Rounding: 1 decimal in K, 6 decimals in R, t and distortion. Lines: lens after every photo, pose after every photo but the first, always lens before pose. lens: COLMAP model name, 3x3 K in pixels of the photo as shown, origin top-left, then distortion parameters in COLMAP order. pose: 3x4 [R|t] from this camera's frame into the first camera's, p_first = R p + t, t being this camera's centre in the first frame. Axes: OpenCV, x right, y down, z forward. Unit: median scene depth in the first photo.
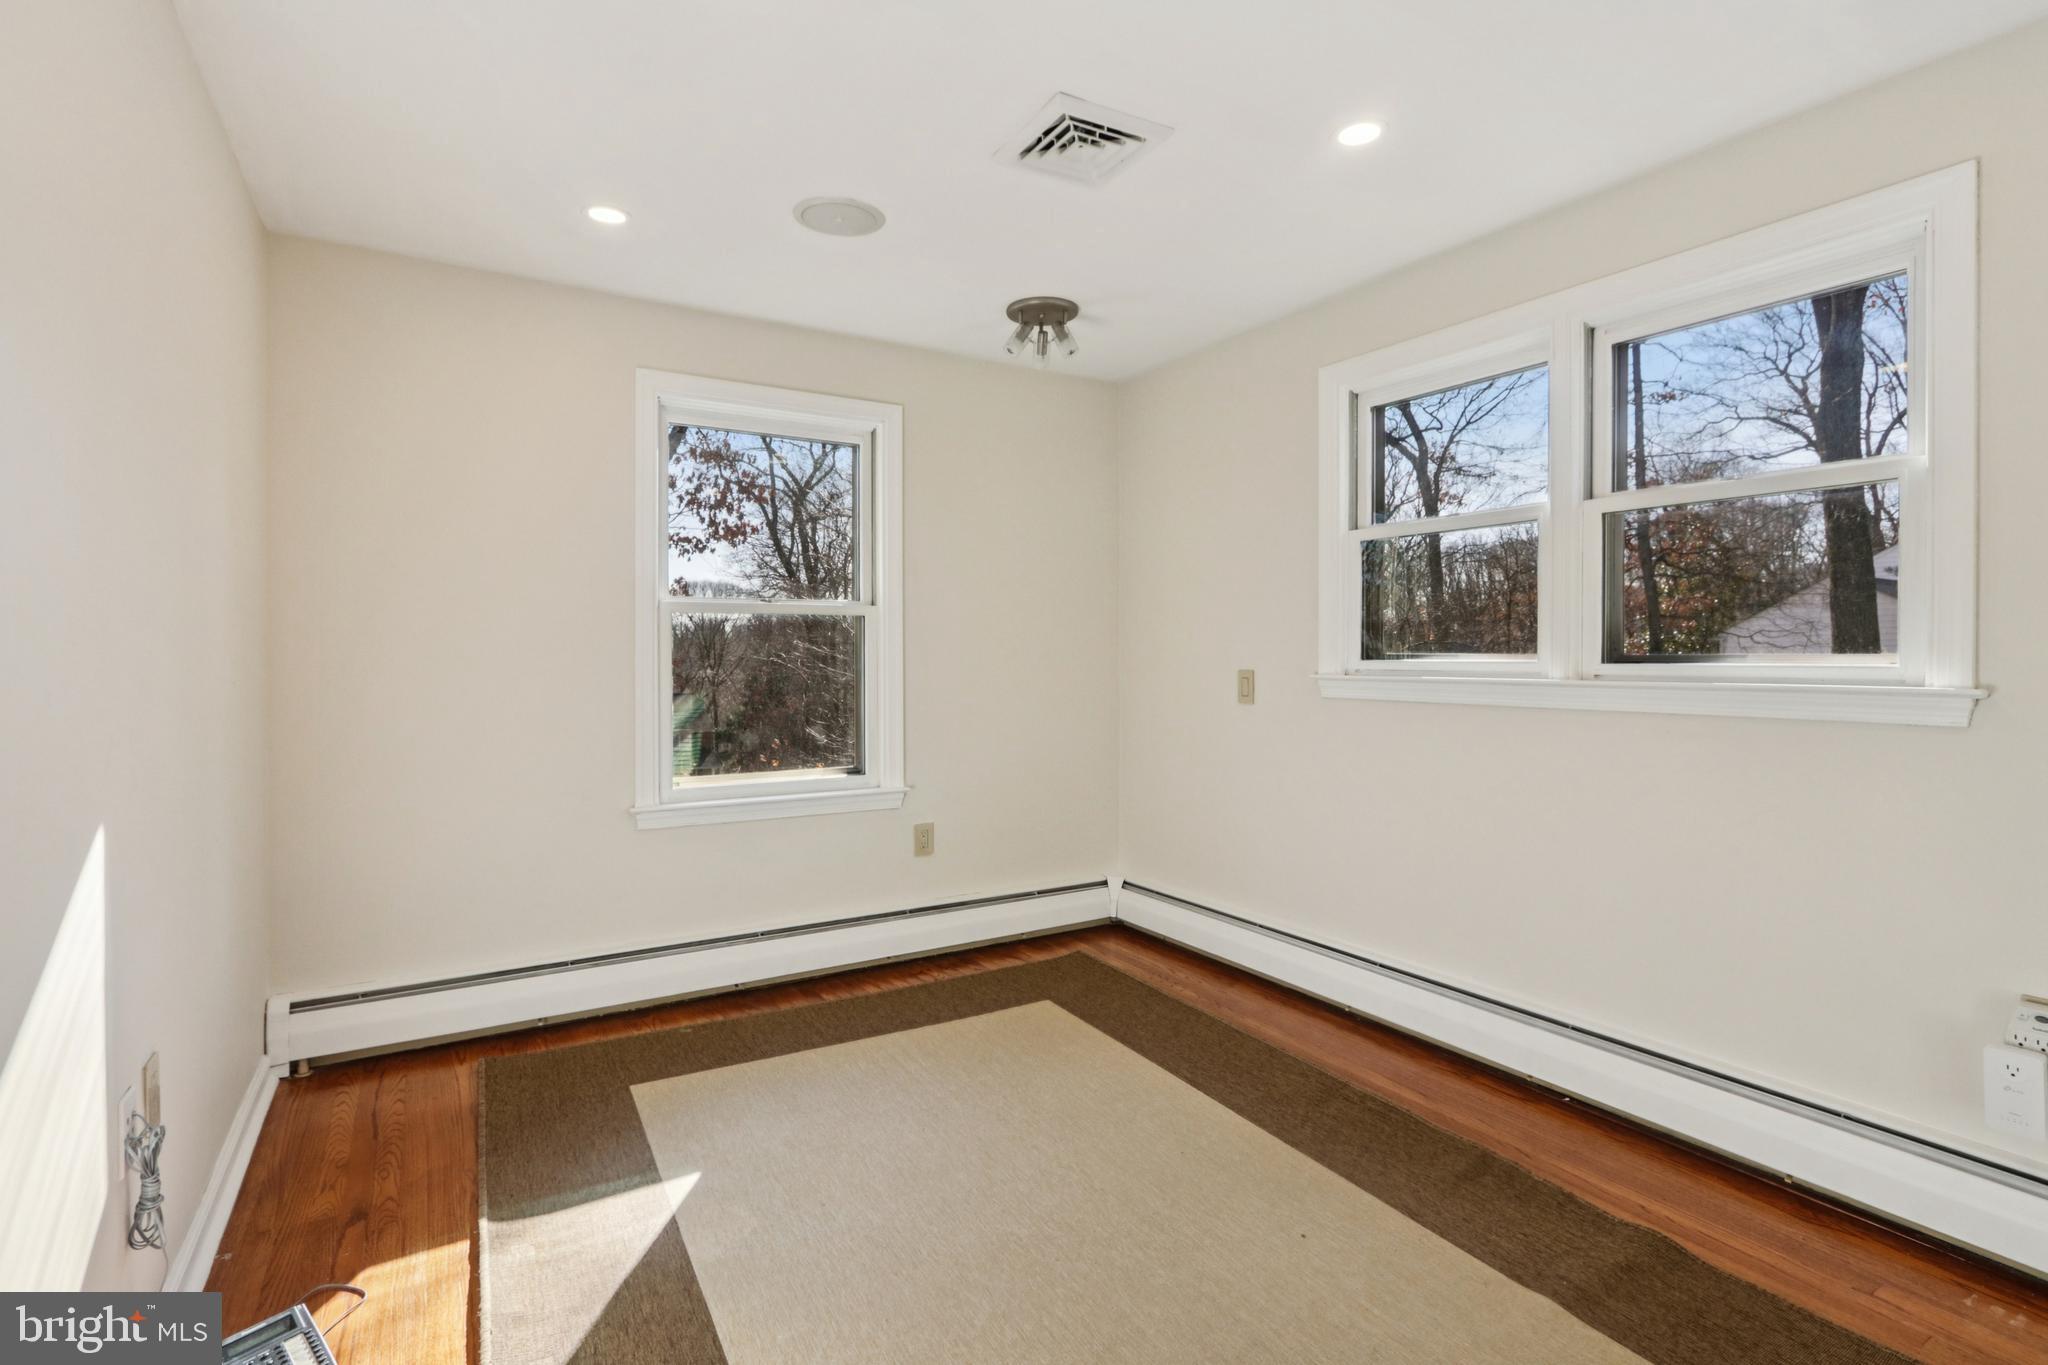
lens RADIAL K [[953.7, 0, 1026.3], [0, 953.7, 661.0], [0, 0, 1]] dist [-0.015798, 0.000699]
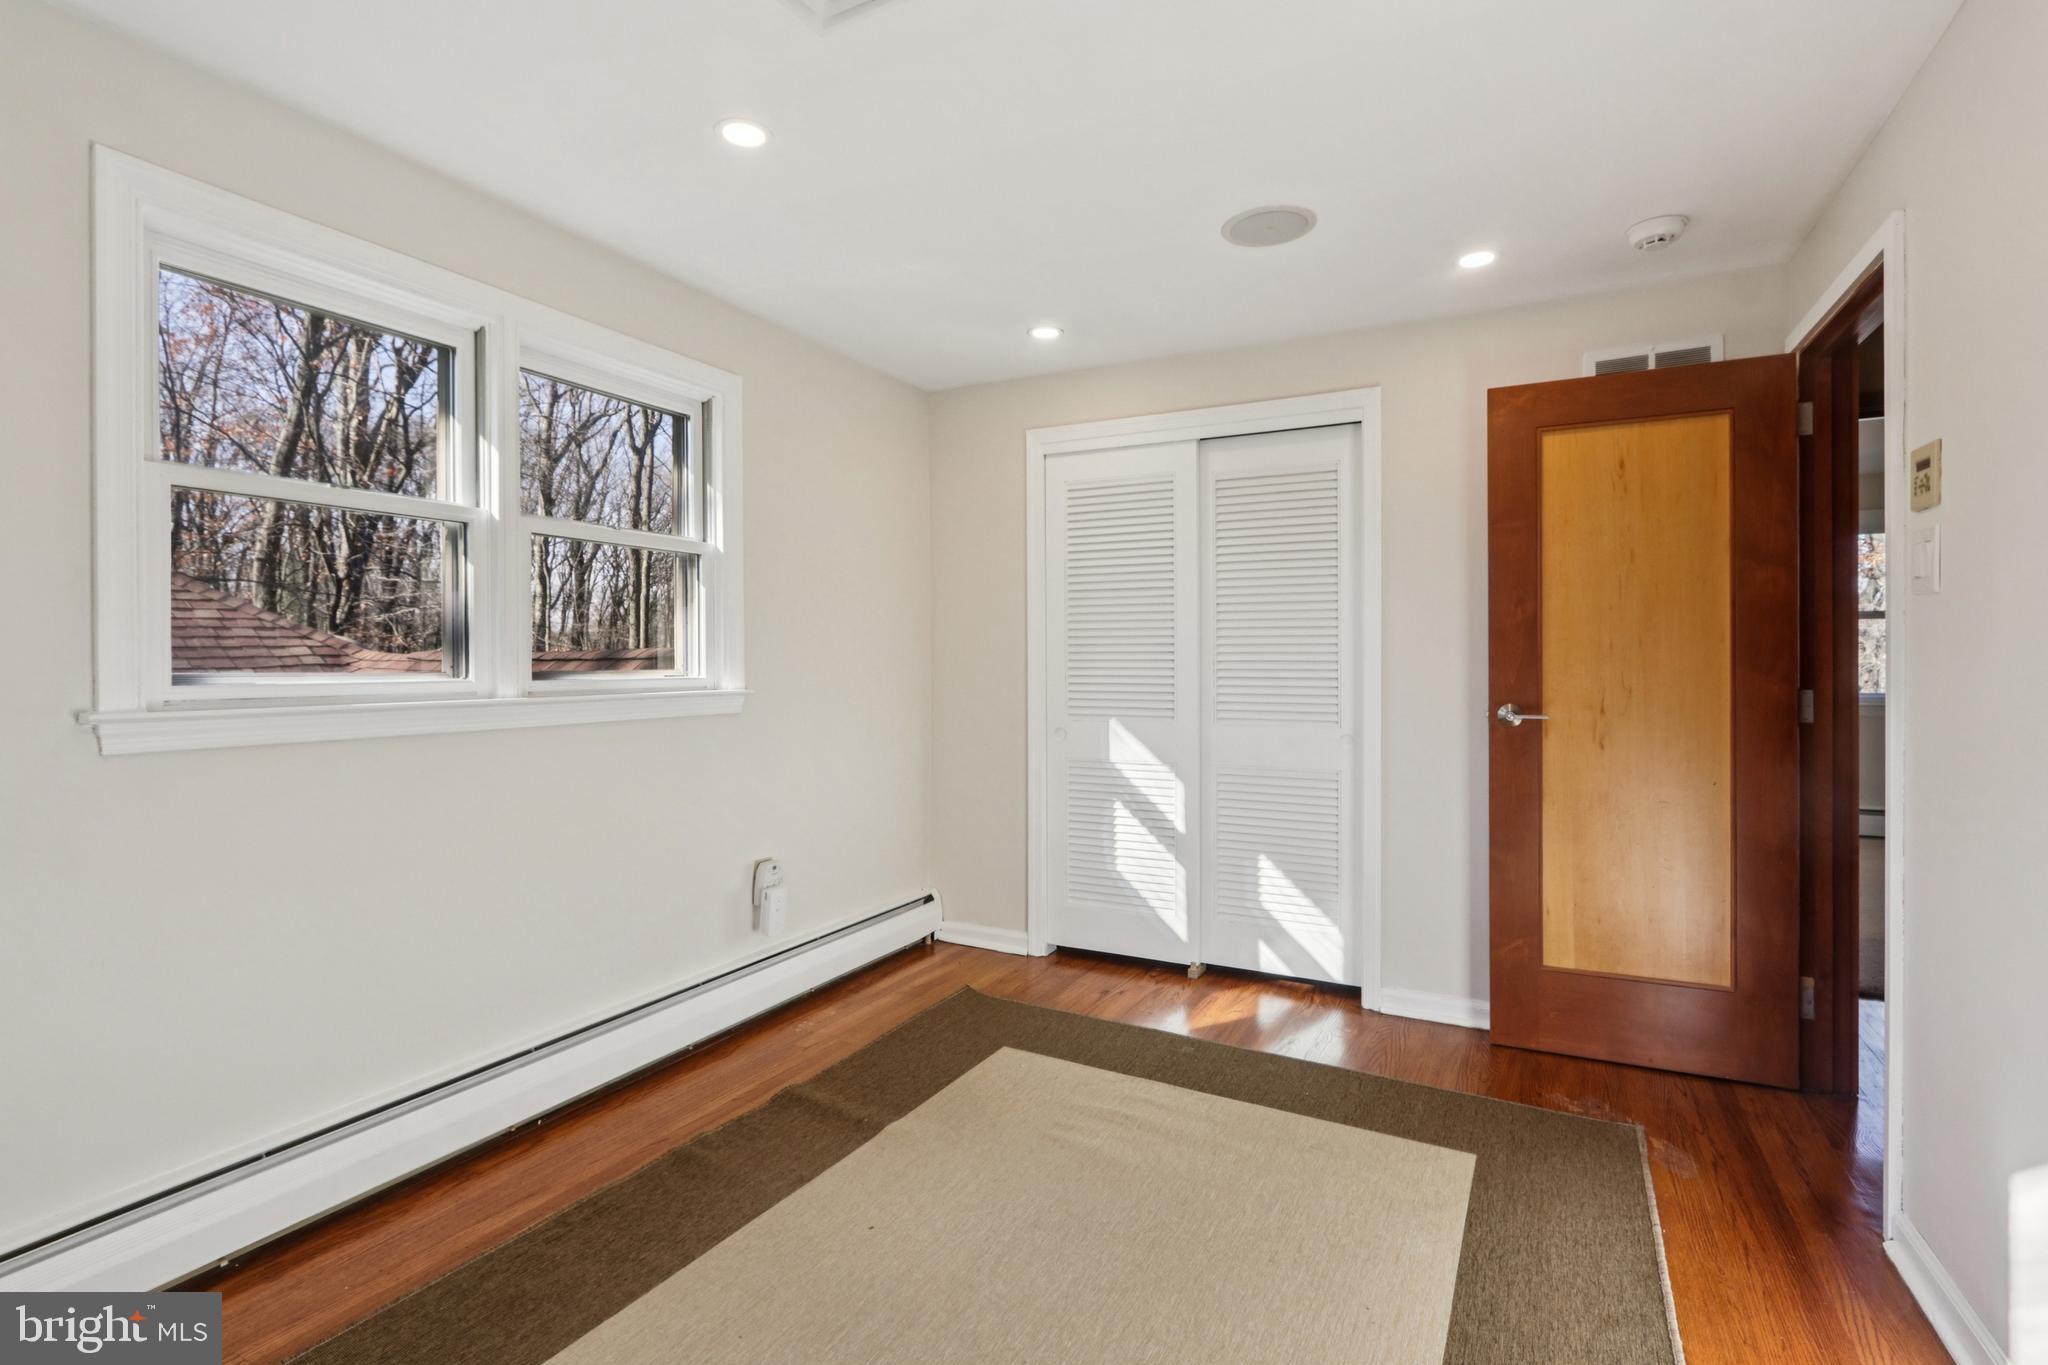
lens RADIAL K [[953.7, 0, 1026.3], [0, 953.7, 661.0], [0, 0, 1]] dist [-0.015798, 0.000699]
pose [[-0.514825, -0.003422, 0.857289, -0.559875], [0.002891, 0.999979, 0.005727, -0.023688], [-0.857291, 0.005427, -0.514804, 1.114696]]
